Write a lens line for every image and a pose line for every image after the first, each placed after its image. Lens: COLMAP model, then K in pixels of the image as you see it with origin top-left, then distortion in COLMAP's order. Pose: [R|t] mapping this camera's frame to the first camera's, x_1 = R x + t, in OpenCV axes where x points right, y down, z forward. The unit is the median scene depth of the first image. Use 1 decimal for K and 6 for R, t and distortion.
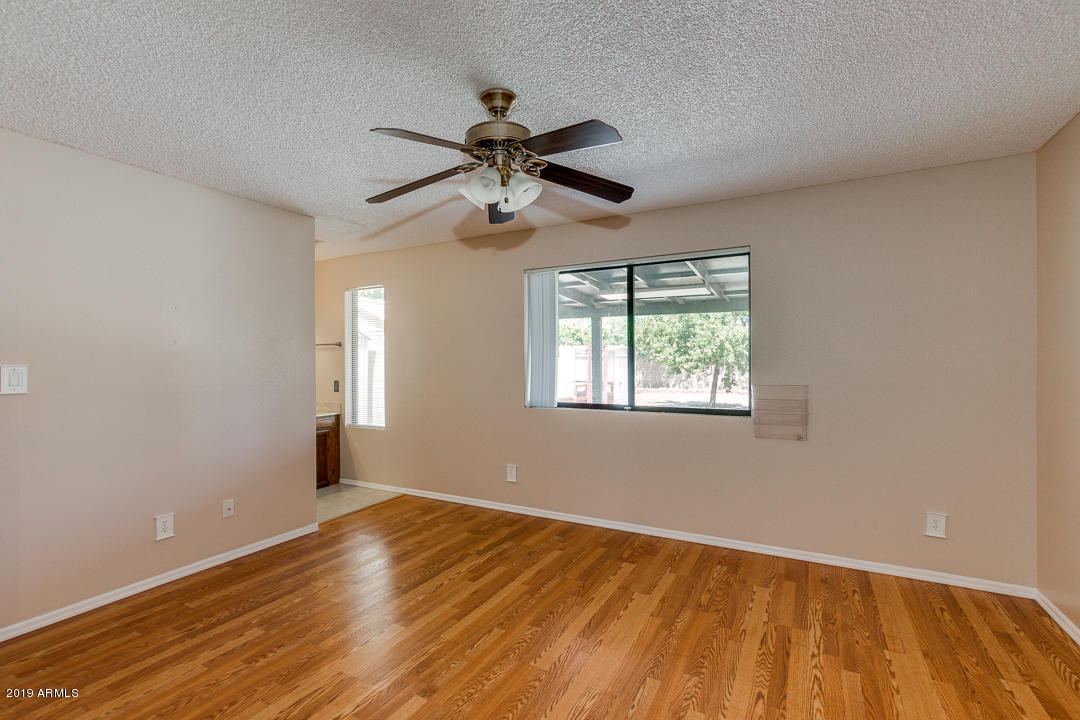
lens RADIAL K [[493.4, 0, 540.0], [0, 493.4, 360.0], [0, 0, 1]] dist [-0.015646, -0.000336]
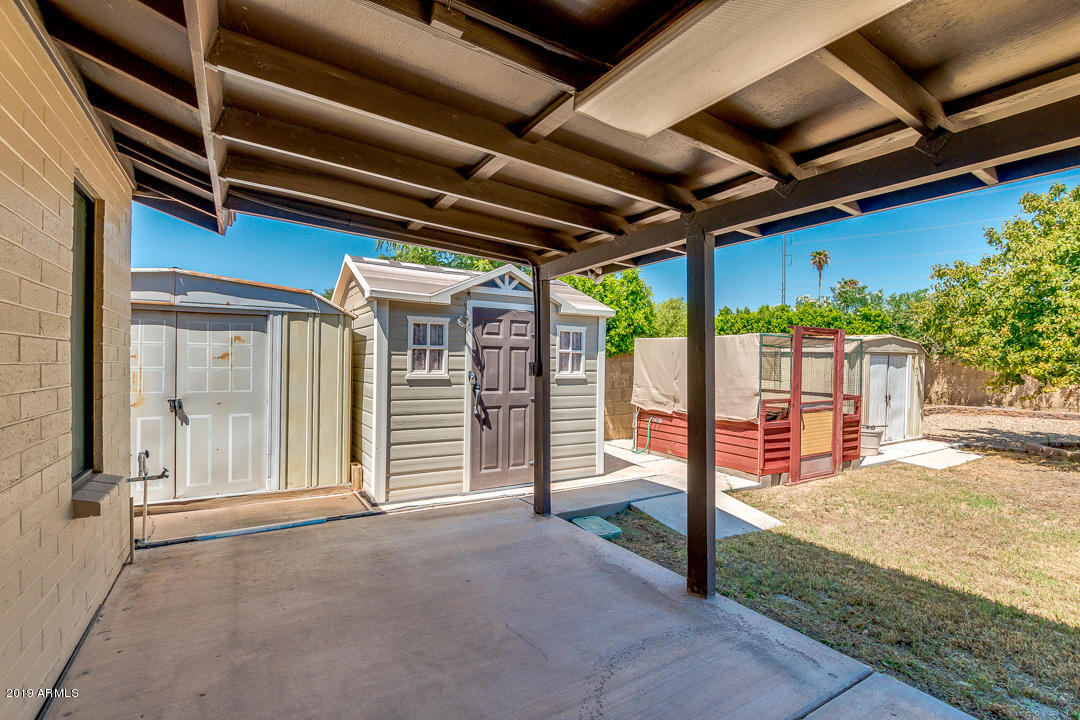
lens RADIAL K [[493.4, 0, 540.0], [0, 493.4, 360.0], [0, 0, 1]] dist [-0.015646, -0.000336]
pose [[0.867601, 0.011245, -0.497134, 0.098008], [-0.011636, 0.999930, 0.002311, 0.006384], [0.497125, 0.003780, 0.867671, 0.293695]]
